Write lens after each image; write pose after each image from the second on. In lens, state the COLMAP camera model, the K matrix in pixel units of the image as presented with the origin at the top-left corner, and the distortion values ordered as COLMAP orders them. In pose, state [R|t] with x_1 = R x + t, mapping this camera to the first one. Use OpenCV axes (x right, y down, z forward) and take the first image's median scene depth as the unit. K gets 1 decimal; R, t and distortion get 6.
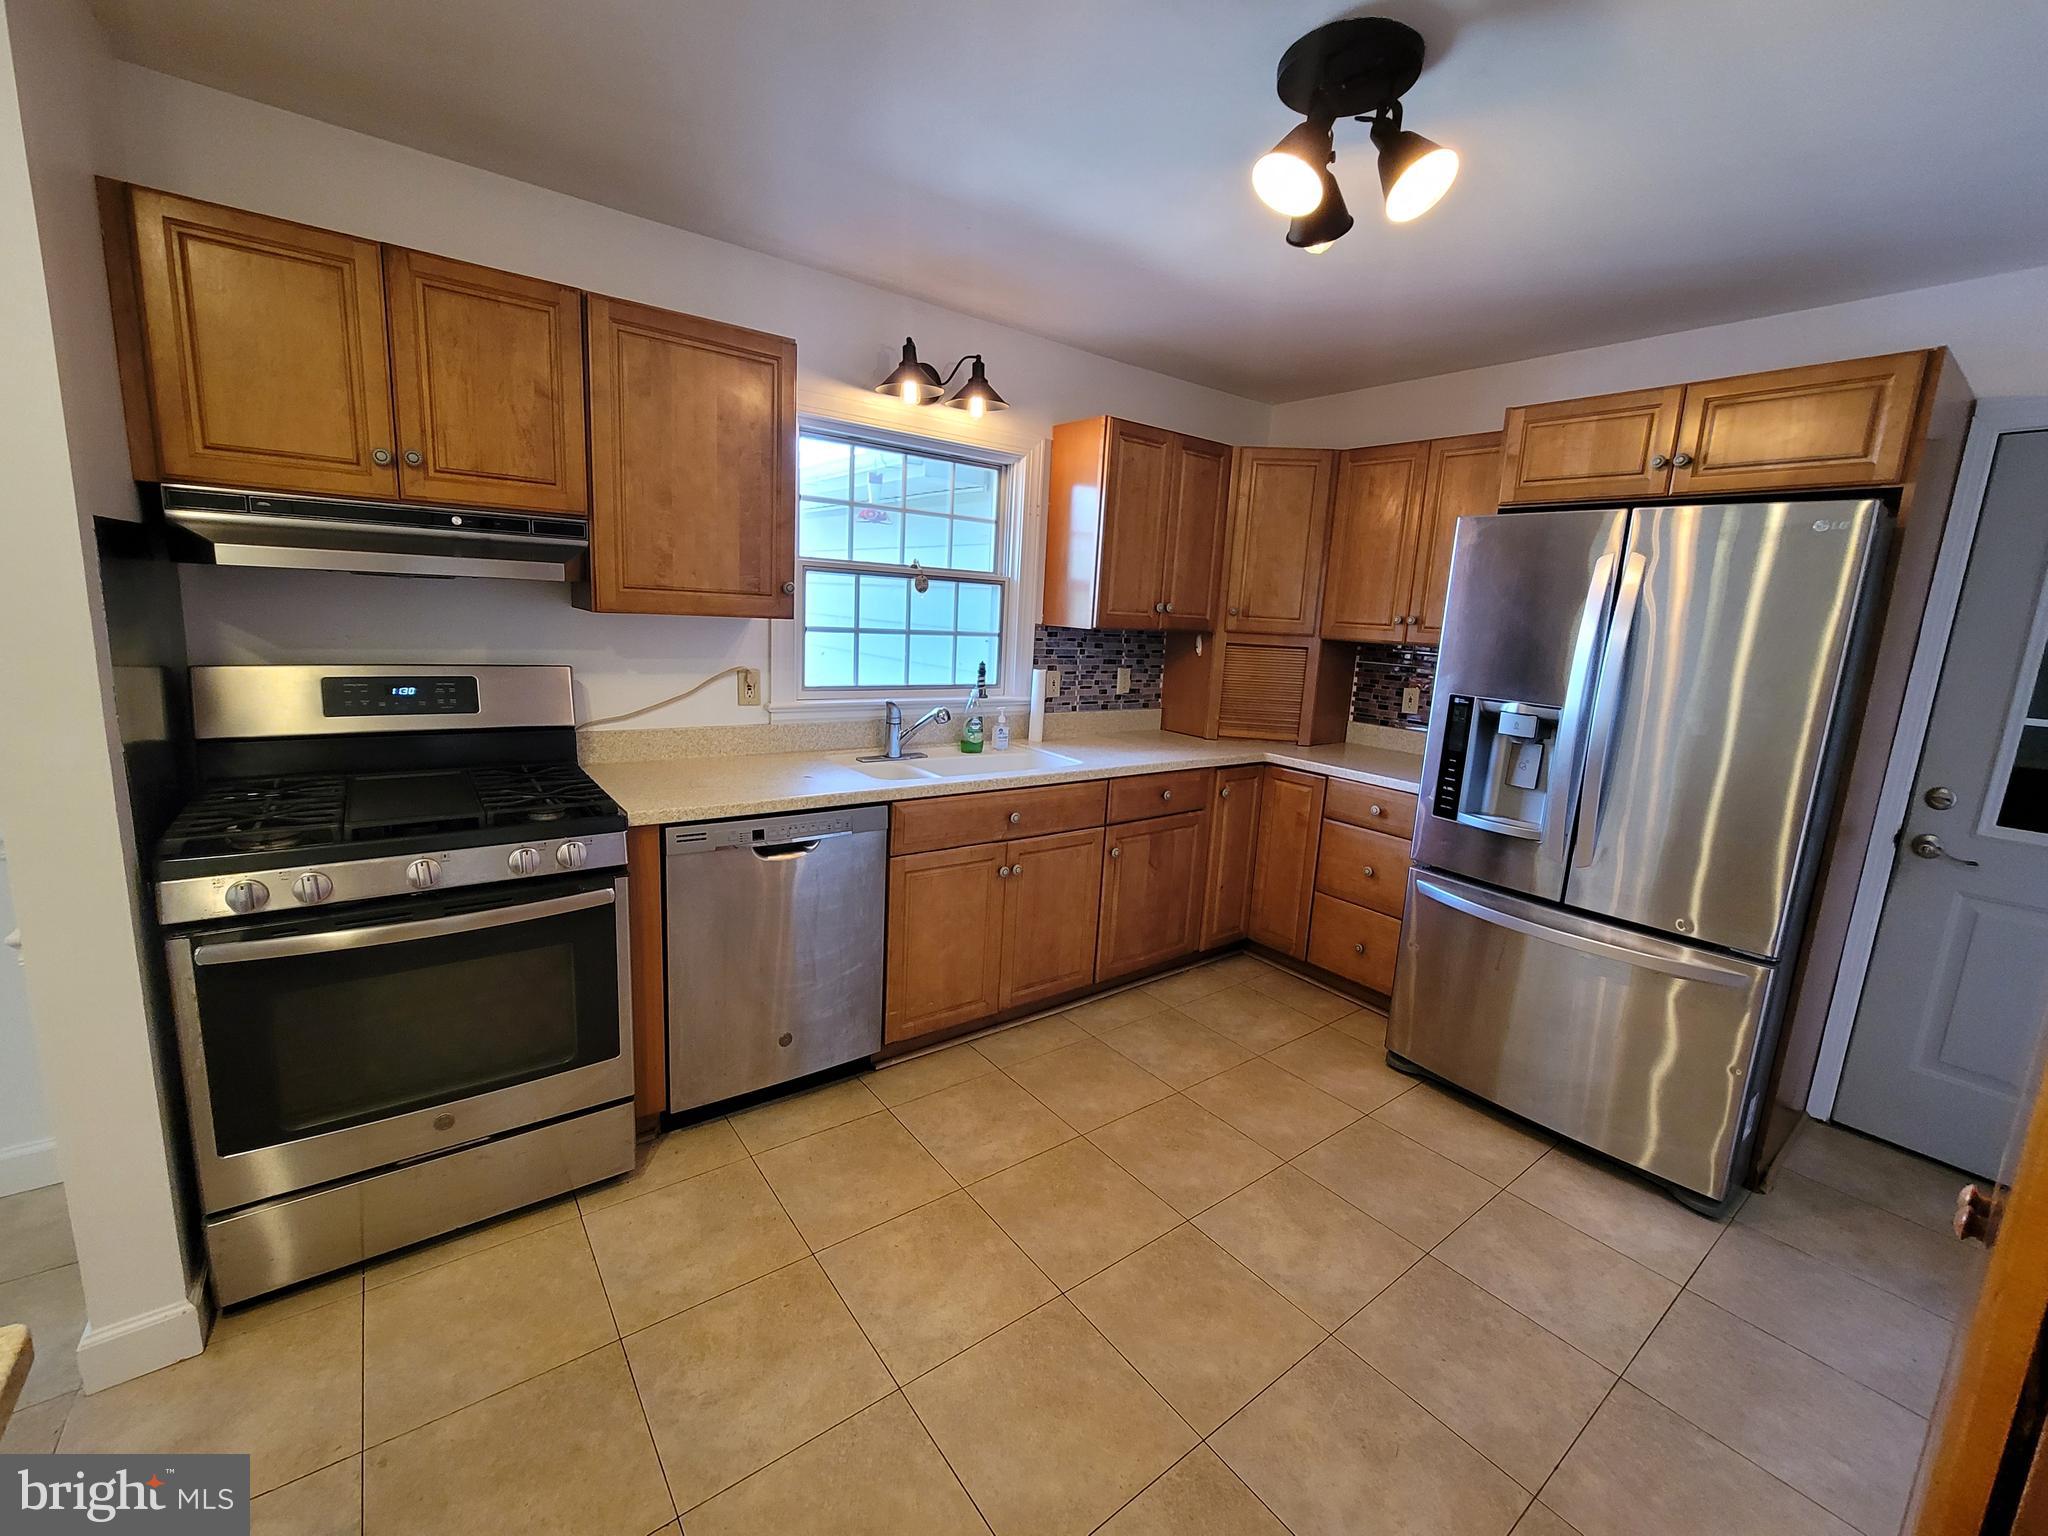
lens RADIAL K [[841.7, 0, 1028.3], [0, 841.7, 754.9], [0, 0, 1]] dist [-0.007446, 0.002315]
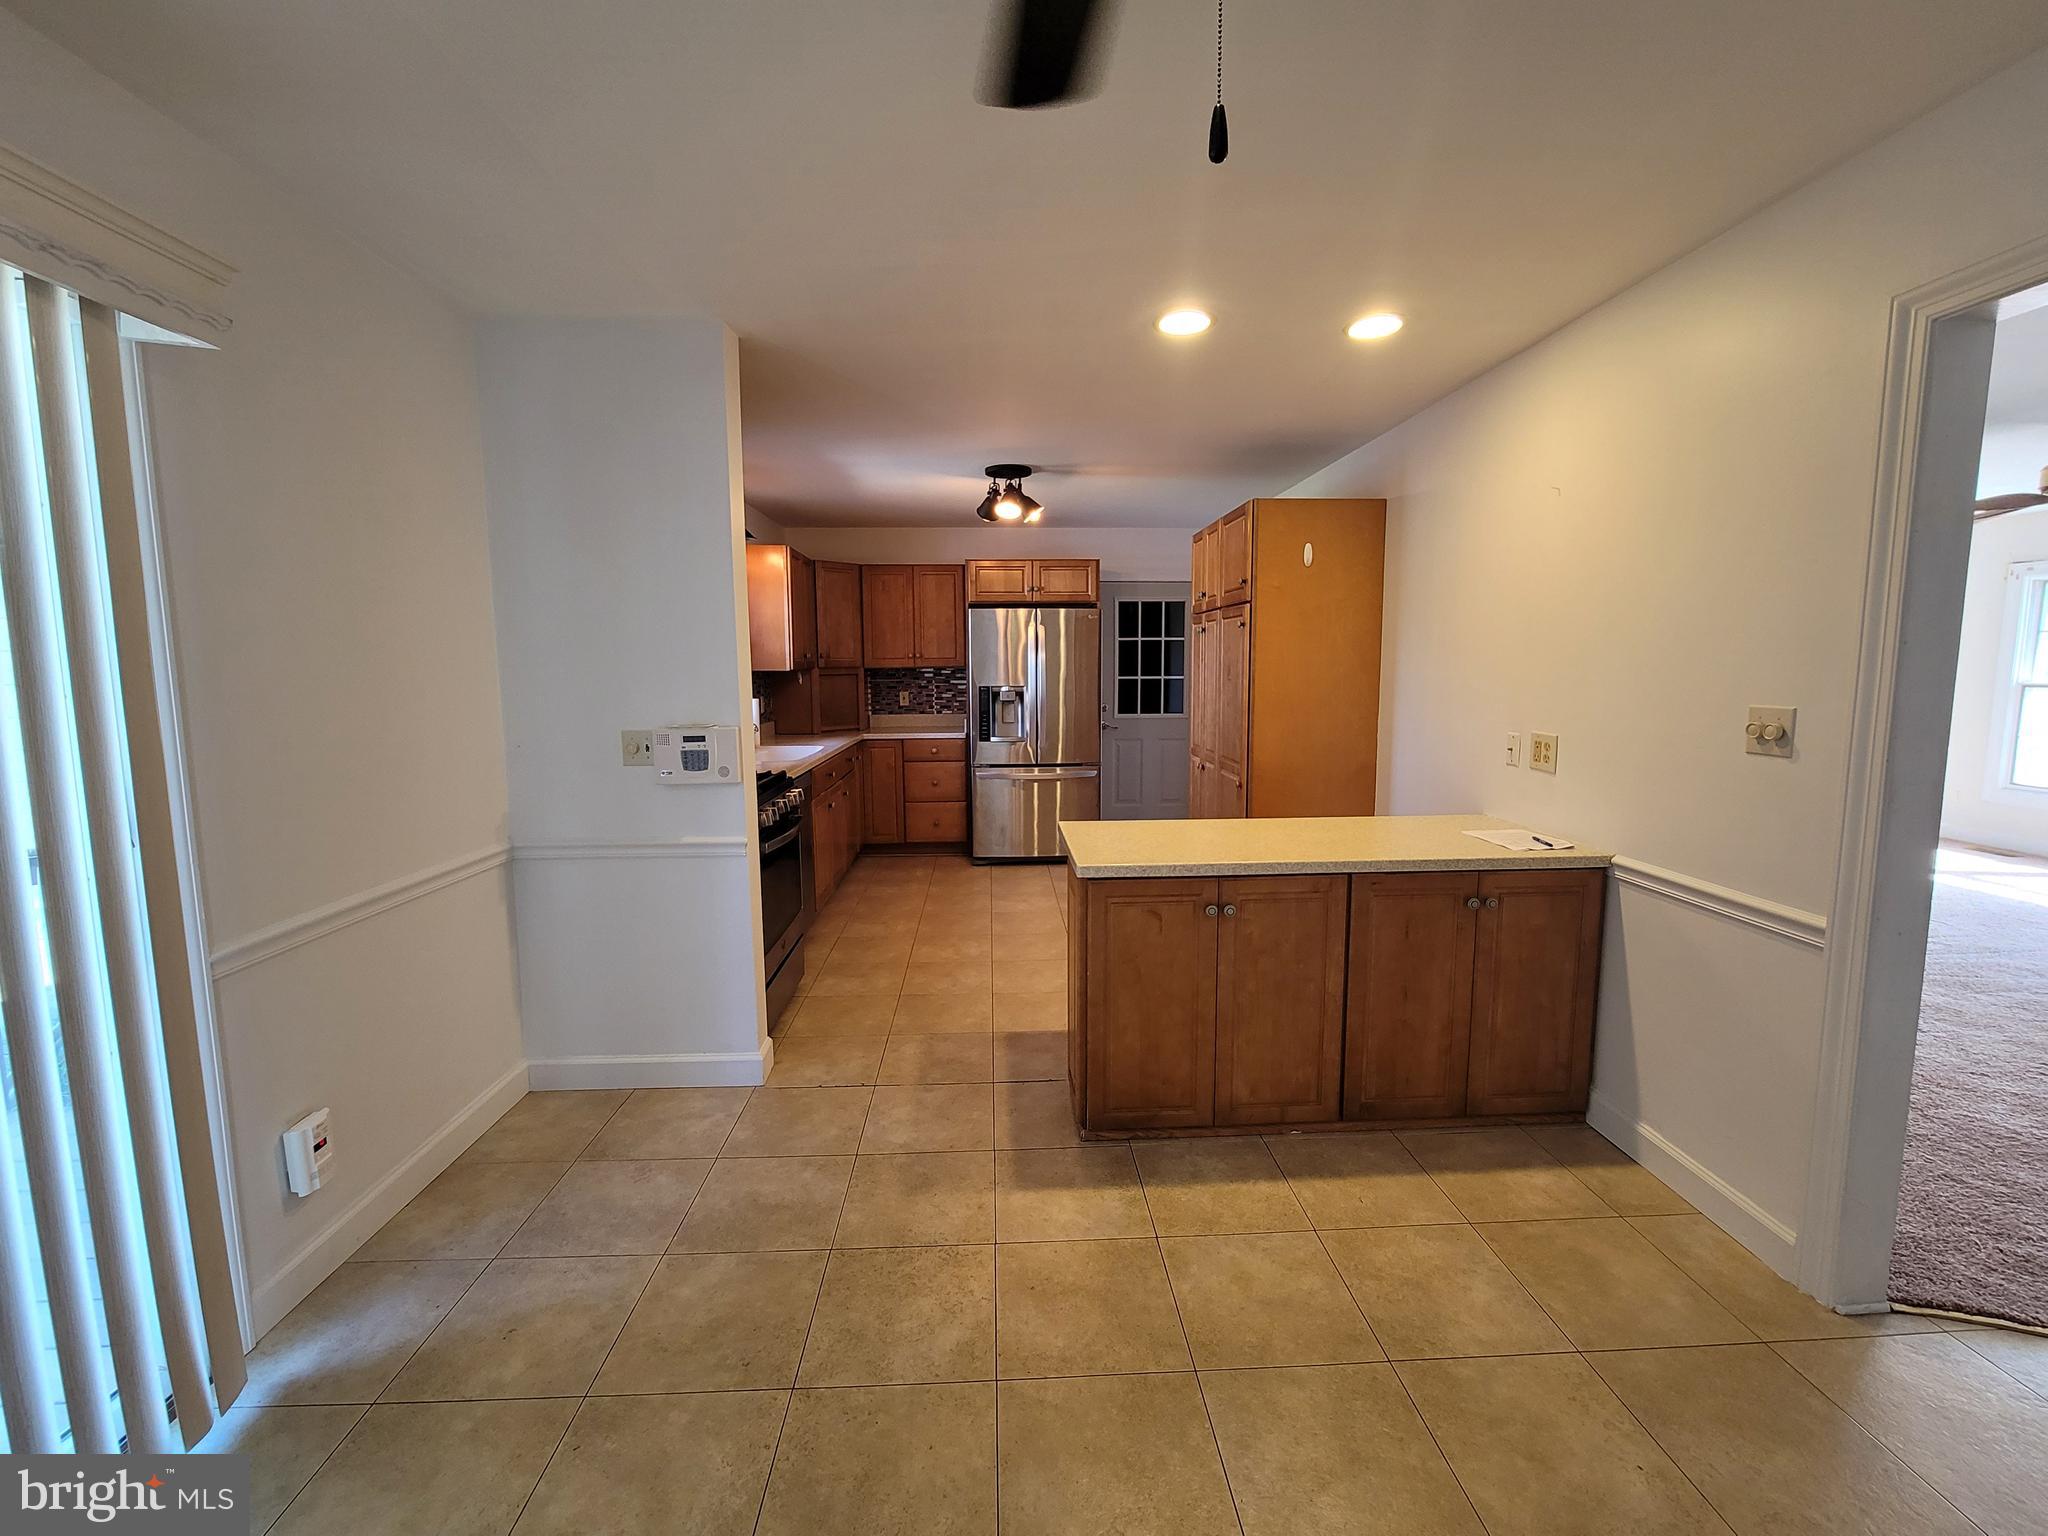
lens RADIAL K [[841.7, 0, 1025.4], [0, 841.7, 760.4], [0, 0, 1]] dist [-0.007446, 0.002315]
pose [[0.572907, -0.152585, 0.805292, -1.387355], [0.180564, 0.981876, 0.057586, 0.016180], [-0.799483, 0.112415, 0.590075, -0.445256]]
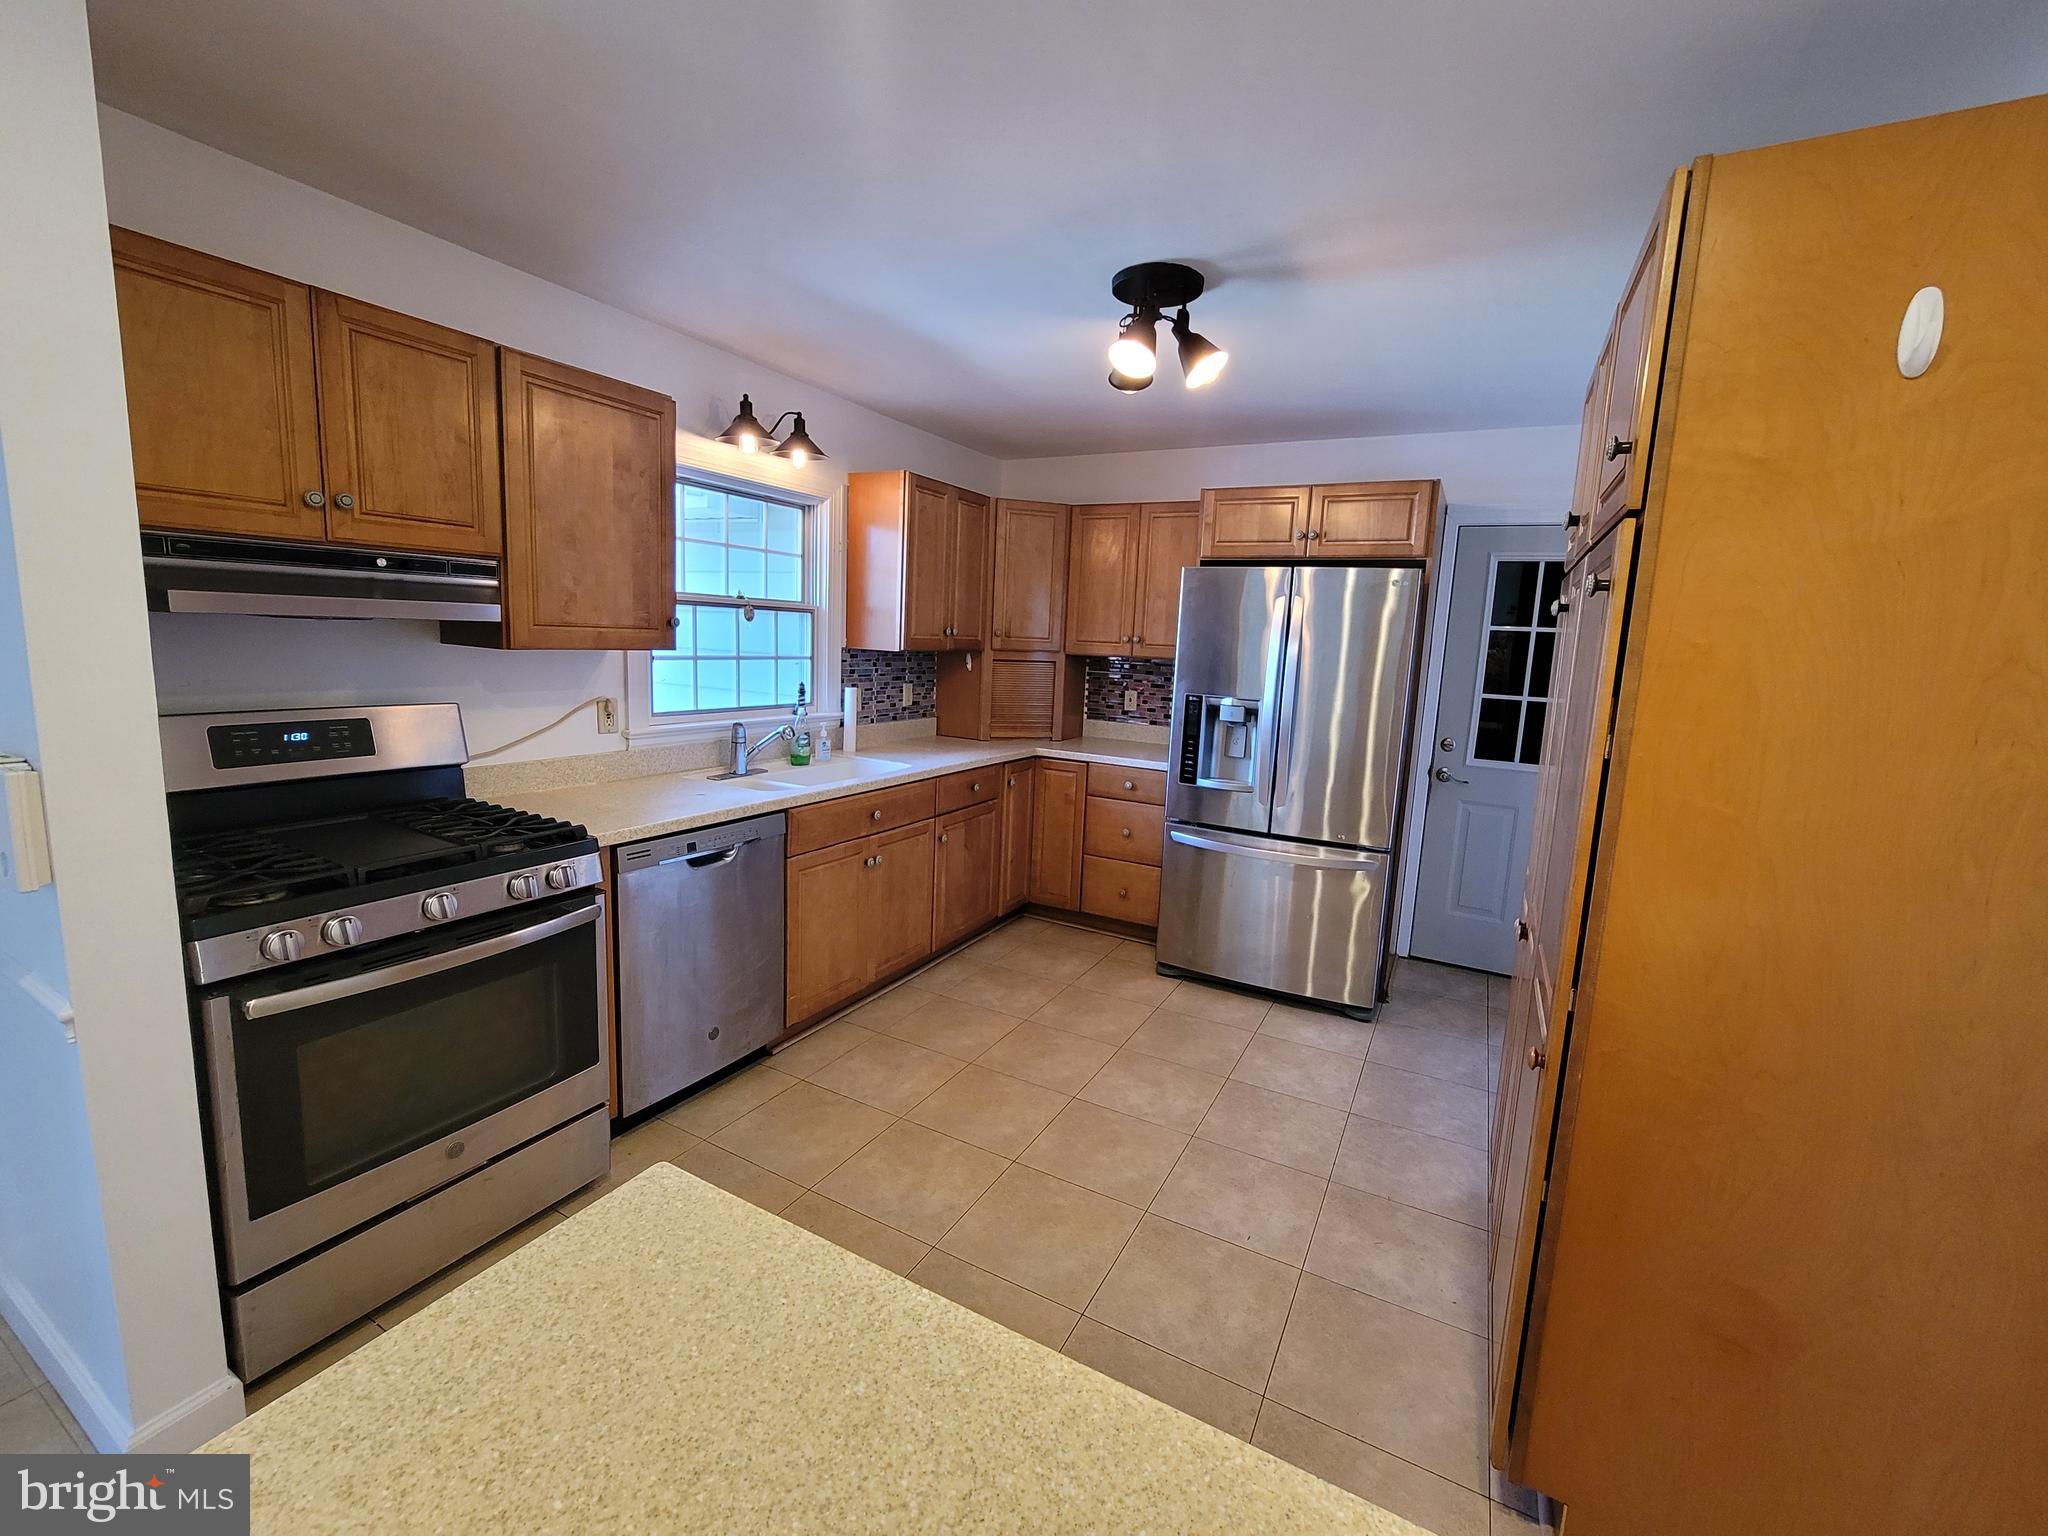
lens RADIAL K [[841.7, 0, 1027.0], [0, 841.7, 755.5], [0, 0, 1]] dist [-0.007446, 0.002315]
pose [[0.913101, -0.071379, 0.401437, -0.328632], [0.076073, 0.997093, 0.004258, 0.003182], [-0.400574, 0.026651, 0.915877, -0.177974]]
